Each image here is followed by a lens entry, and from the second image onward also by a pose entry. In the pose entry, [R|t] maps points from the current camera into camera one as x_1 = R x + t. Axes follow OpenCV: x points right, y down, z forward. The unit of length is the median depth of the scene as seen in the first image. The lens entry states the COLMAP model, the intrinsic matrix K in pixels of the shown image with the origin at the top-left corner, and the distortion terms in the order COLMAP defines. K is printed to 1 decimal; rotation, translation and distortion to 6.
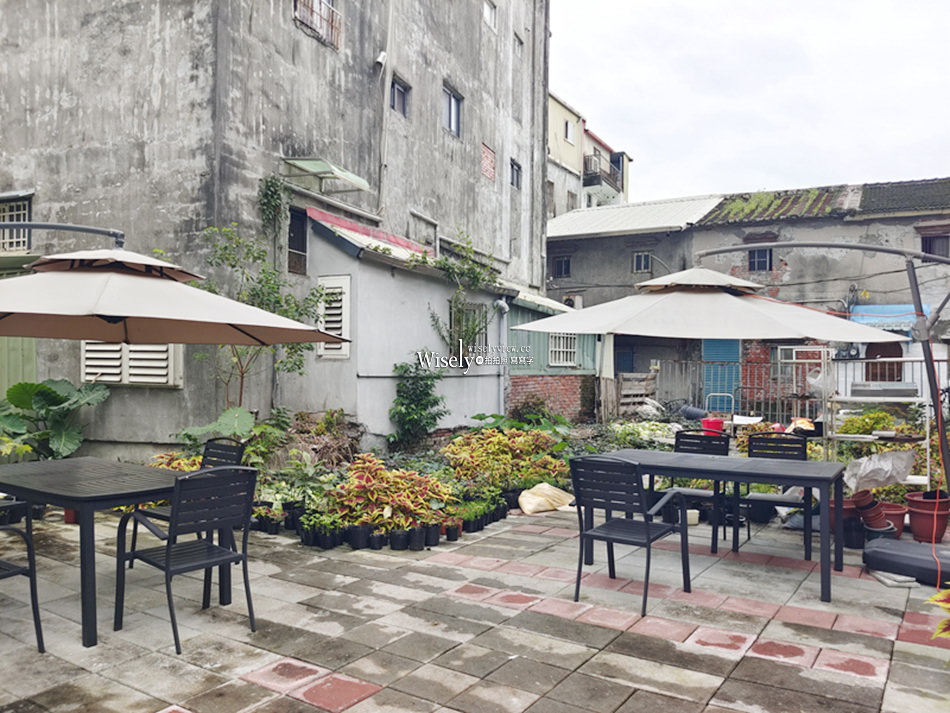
lens RADIAL K [[723.7, 0, 469.8], [0, 723.7, 364.0], [0, 0, 1]] dist [-0.020935, -0.013868]
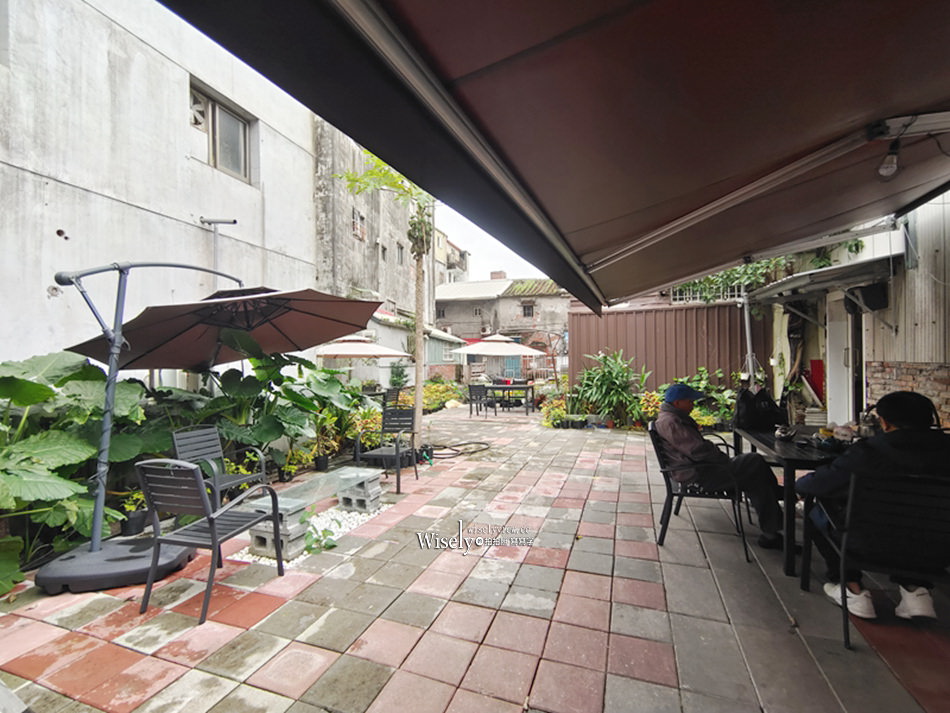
lens RADIAL K [[443.8, 0, 474.8], [0, 443.8, 359.4], [0, 0, 1]] dist [-0.000330, -0.000001]
pose [[0.972436, -0.023002, 0.232033, -0.111221], [0.022071, 0.999735, 0.006610, -0.008167], [-0.232123, -0.001306, 0.972685, -0.399864]]
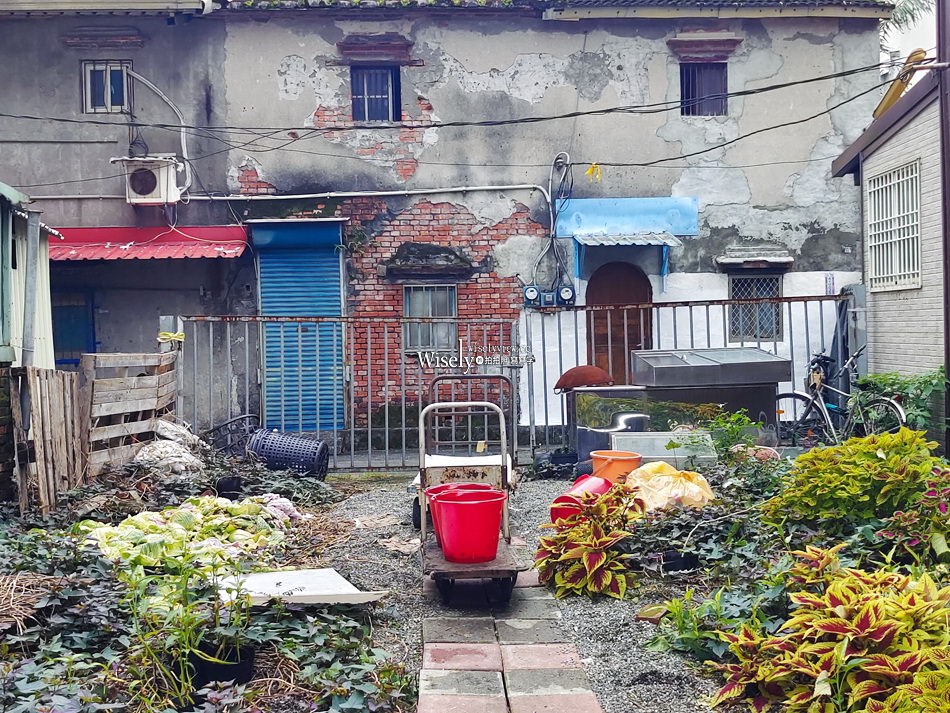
lens RADIAL K [[1119.2, 0, 474.7], [0, 1119.2, 358.3], [0, 0, 1]] dist [0.014800, 0.000000]
pose [[0.831758, -0.041418, 0.553592, 0.066753], [0.034053, 0.999142, 0.023589, 0.008134], [-0.554094, -0.000769, 0.832454, 0.448810]]
